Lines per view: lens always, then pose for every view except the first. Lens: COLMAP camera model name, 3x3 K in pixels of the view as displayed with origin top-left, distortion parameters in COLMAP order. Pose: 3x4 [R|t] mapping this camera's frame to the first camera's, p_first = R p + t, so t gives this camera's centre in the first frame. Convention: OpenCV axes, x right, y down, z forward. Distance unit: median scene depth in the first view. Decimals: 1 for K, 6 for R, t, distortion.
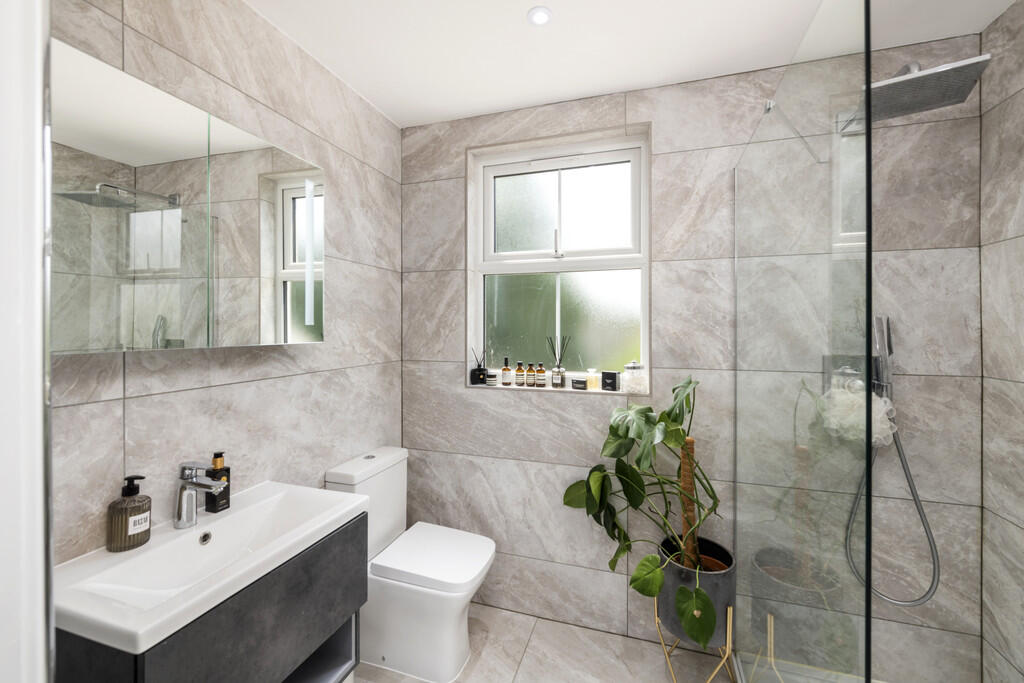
lens RADIAL K [[415.3, 0, 494.4], [0, 415.3, 324.5], [0, 0, 1]] dist [-0.001071, 0.000010]
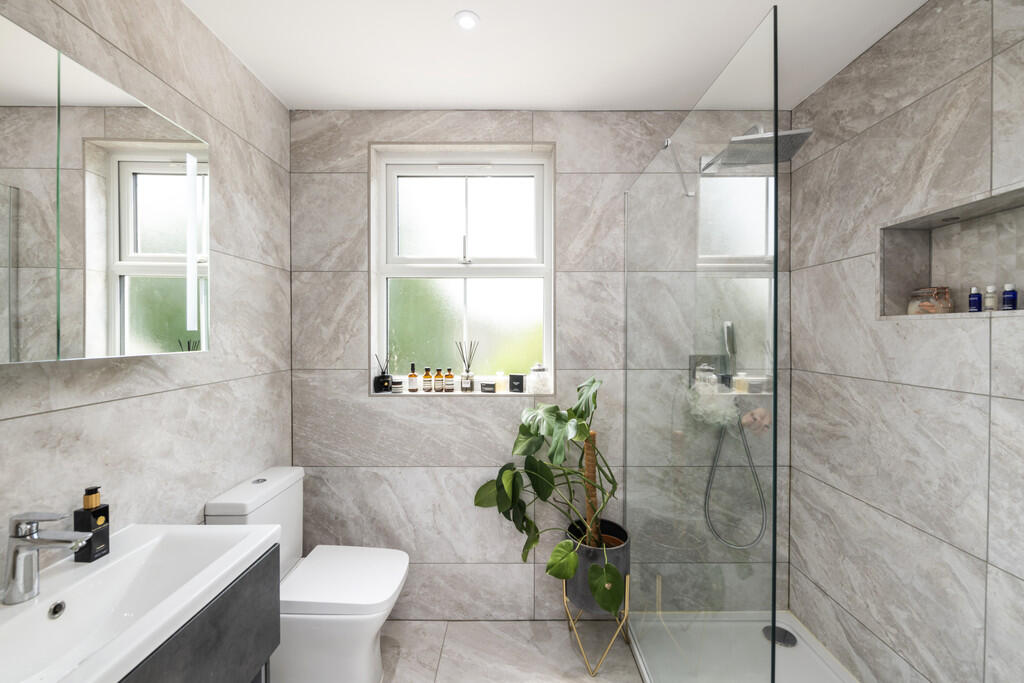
lens RADIAL K [[415.3, 0, 478.2], [0, 415.3, 331.7], [0, 0, 1]] dist [-0.001071, 0.000010]
pose [[0.951107, -0.001867, 0.308857, -0.152151], [-0.000542, 0.999970, 0.007713, -0.002863], [-0.308862, -0.007503, 0.951077, 0.030661]]
